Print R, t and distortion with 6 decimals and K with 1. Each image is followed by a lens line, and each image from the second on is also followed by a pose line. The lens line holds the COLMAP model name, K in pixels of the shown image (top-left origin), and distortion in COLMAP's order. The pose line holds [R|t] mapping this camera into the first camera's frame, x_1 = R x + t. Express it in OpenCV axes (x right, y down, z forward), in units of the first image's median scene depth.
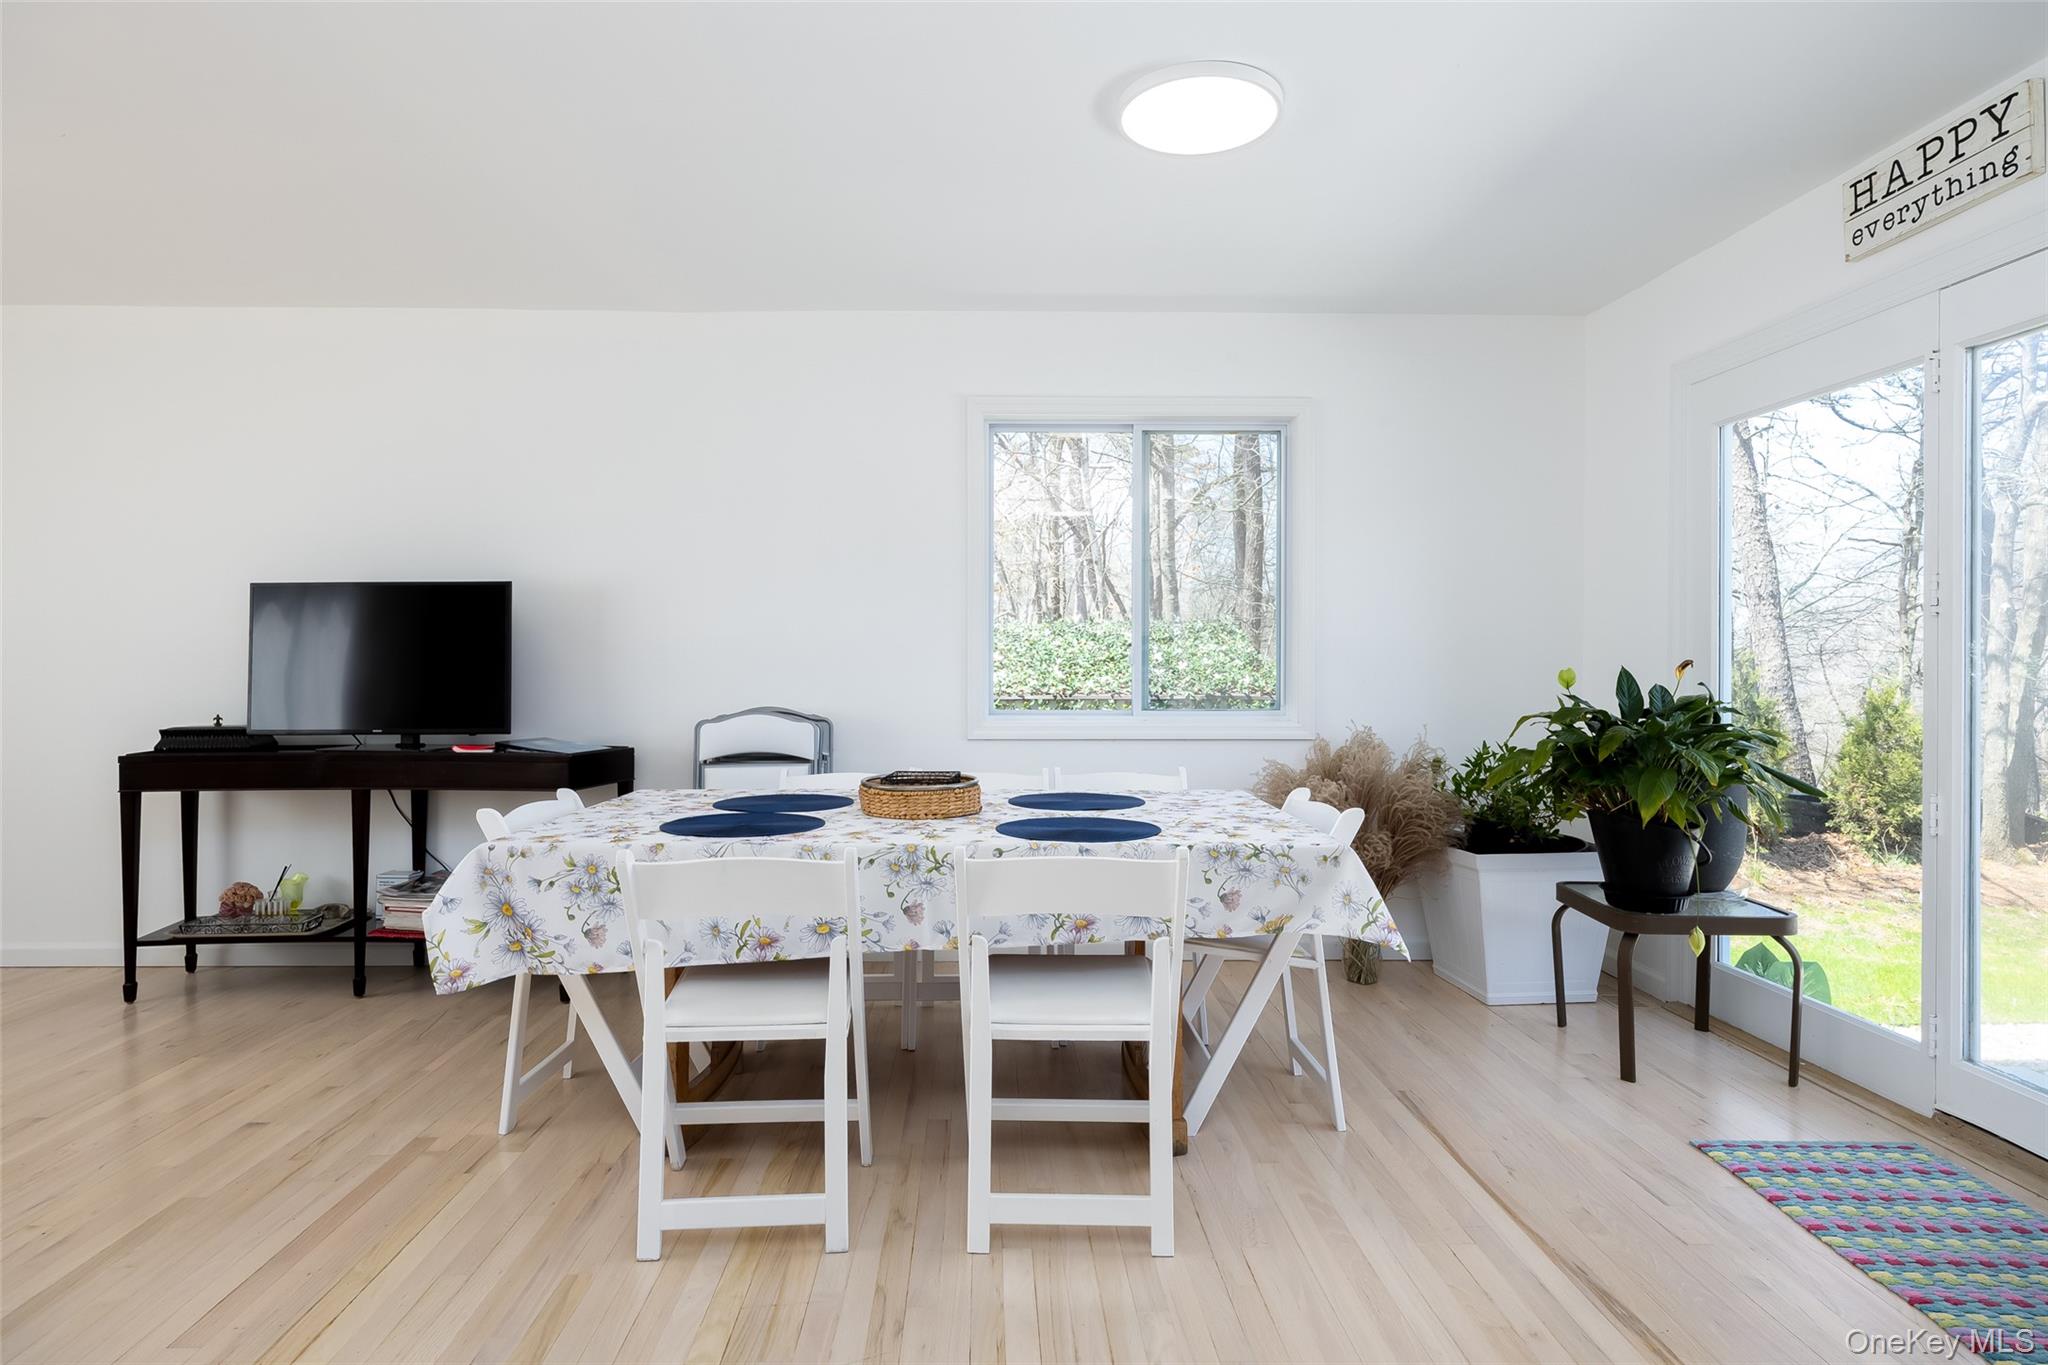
lens RADIAL K [[1080.5, 0, 1008.8], [0, 1080.5, 673.1], [0, 0, 1]] dist [0.004127, -0.001388]
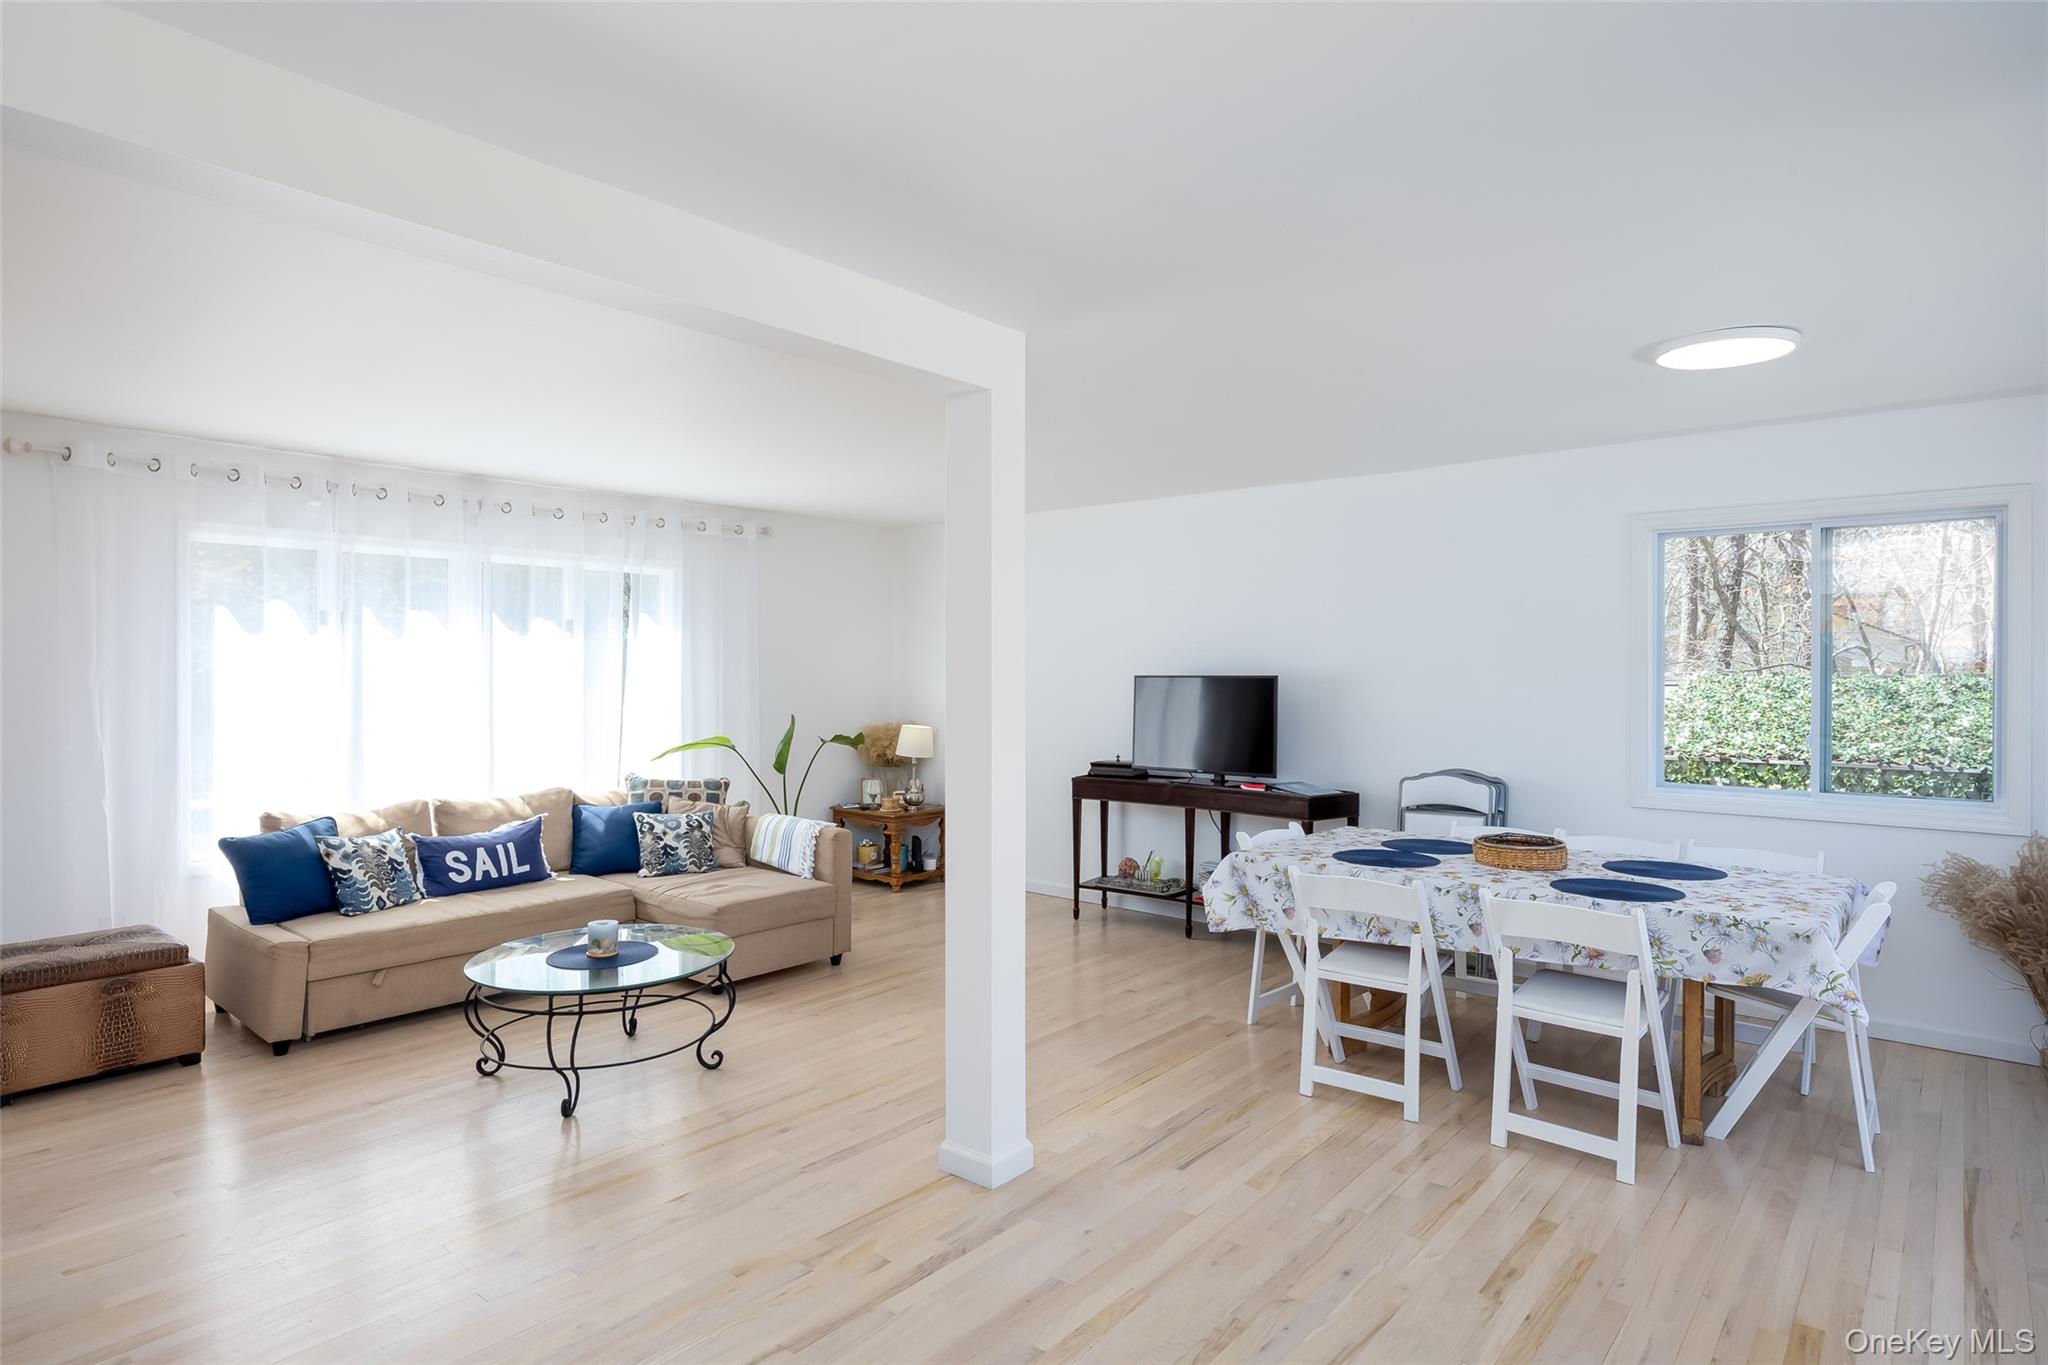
lens RADIAL K [[1120.4, 0, 1009.5], [0, 1120.4, 667.0], [0, 0, 1]] dist [0.003539, -0.004378]
pose [[0.742177, -0.000191, -0.670204, 0.380506], [-0.007025, 0.999943, -0.008064, -0.104365], [0.670167, 0.010693, 0.742133, -0.497217]]
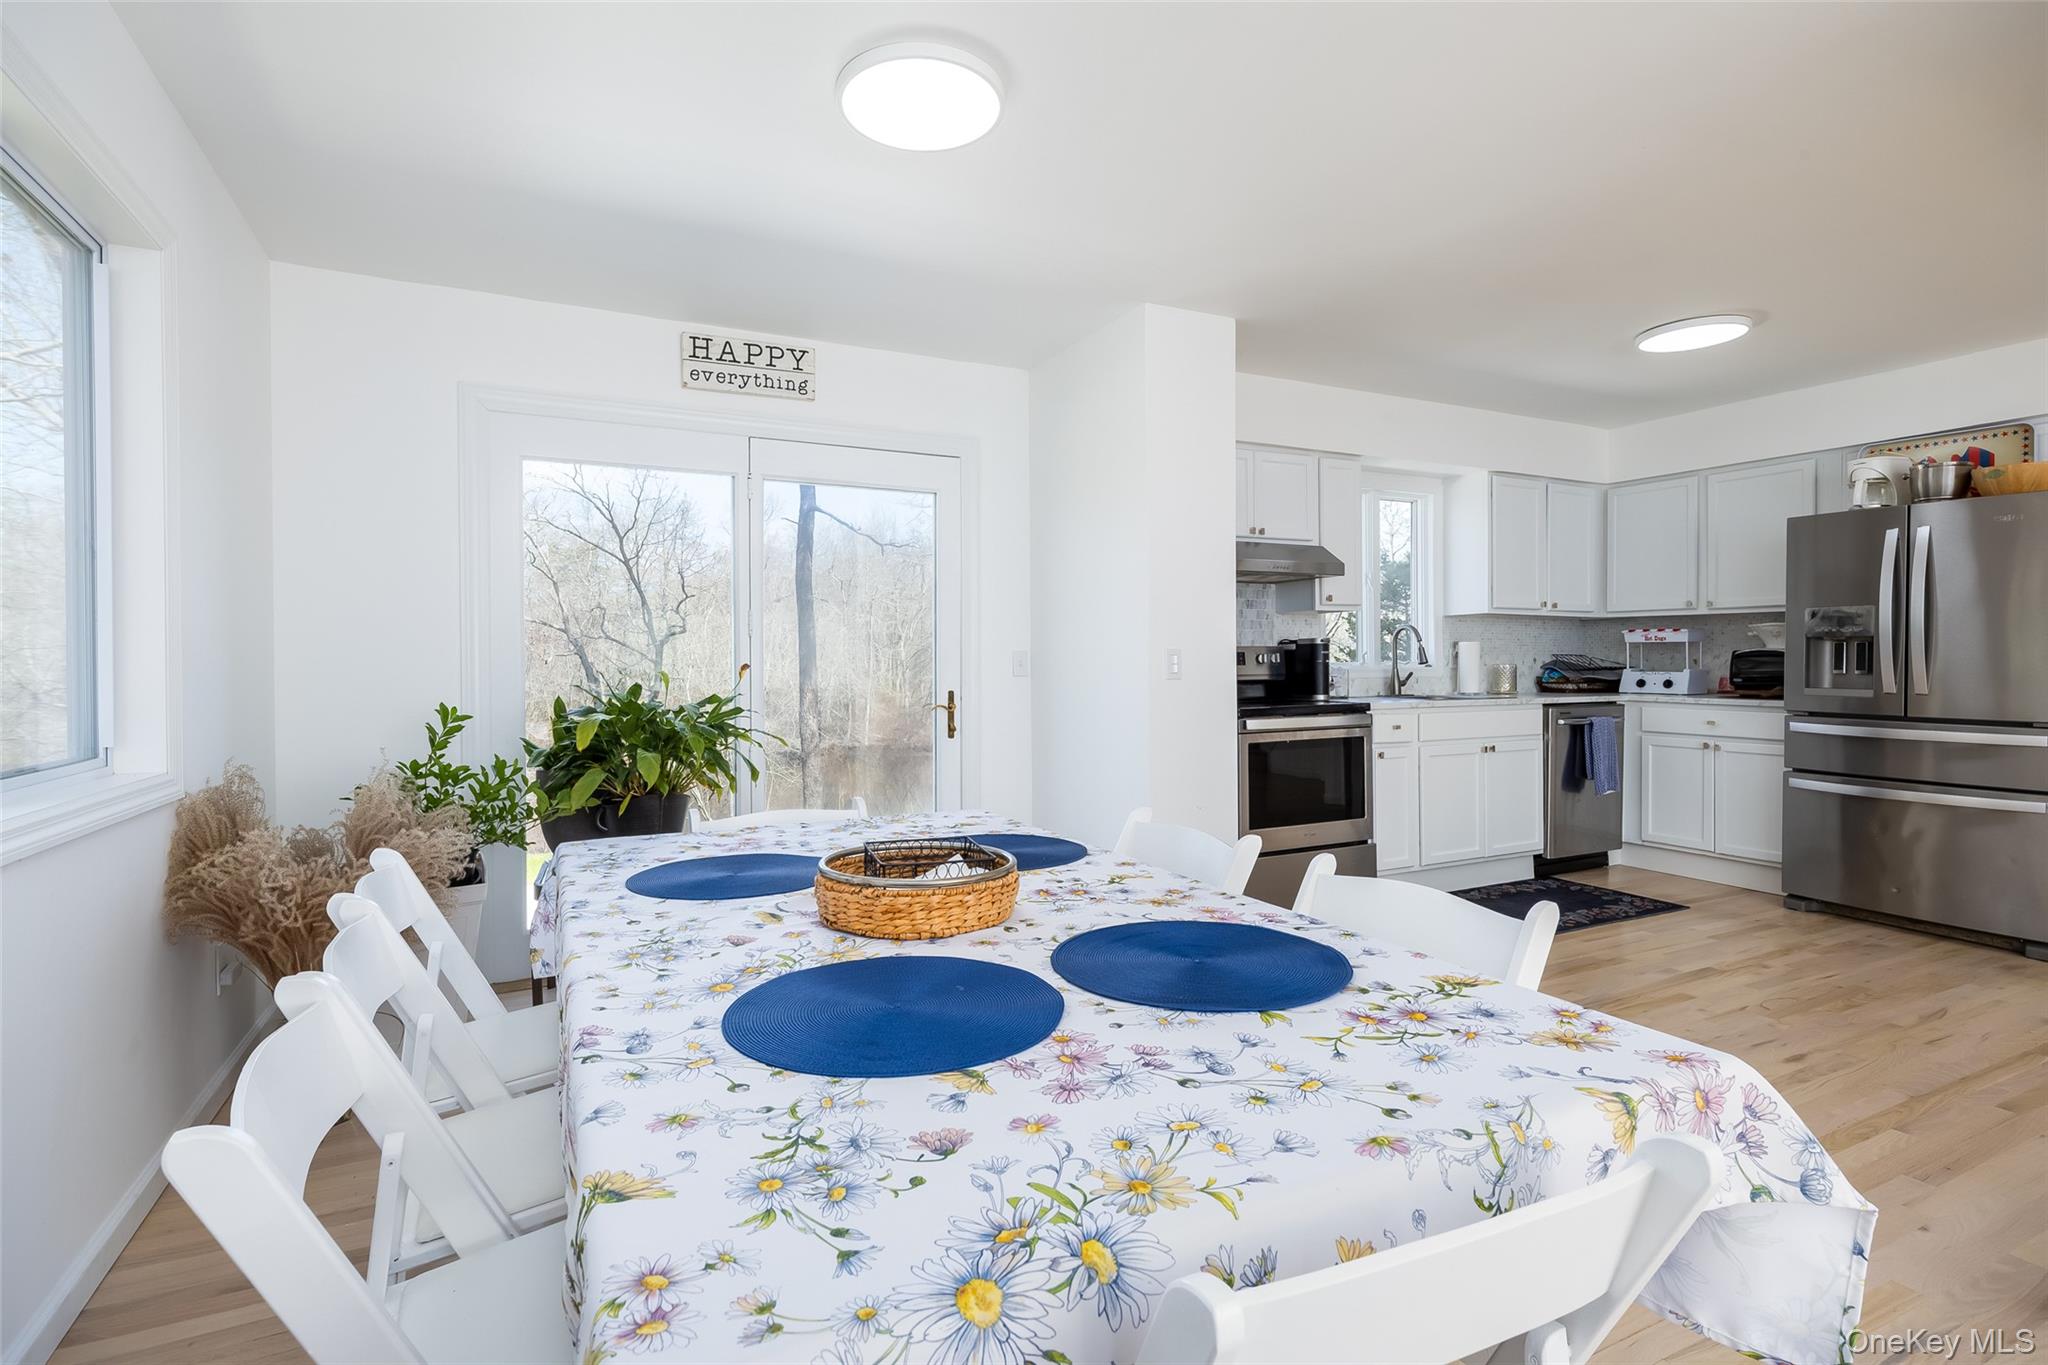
lens RADIAL K [[970.2, 0, 1013.3], [0, 970.2, 668.8], [0, 0, 1]] dist [-0.000077, -0.003457]
pose [[-0.429176, -0.002595, 0.903217, -0.552234], [0.016816, 0.999800, 0.010863, -0.012524], [-0.903064, 0.019851, -0.429046, 1.121007]]
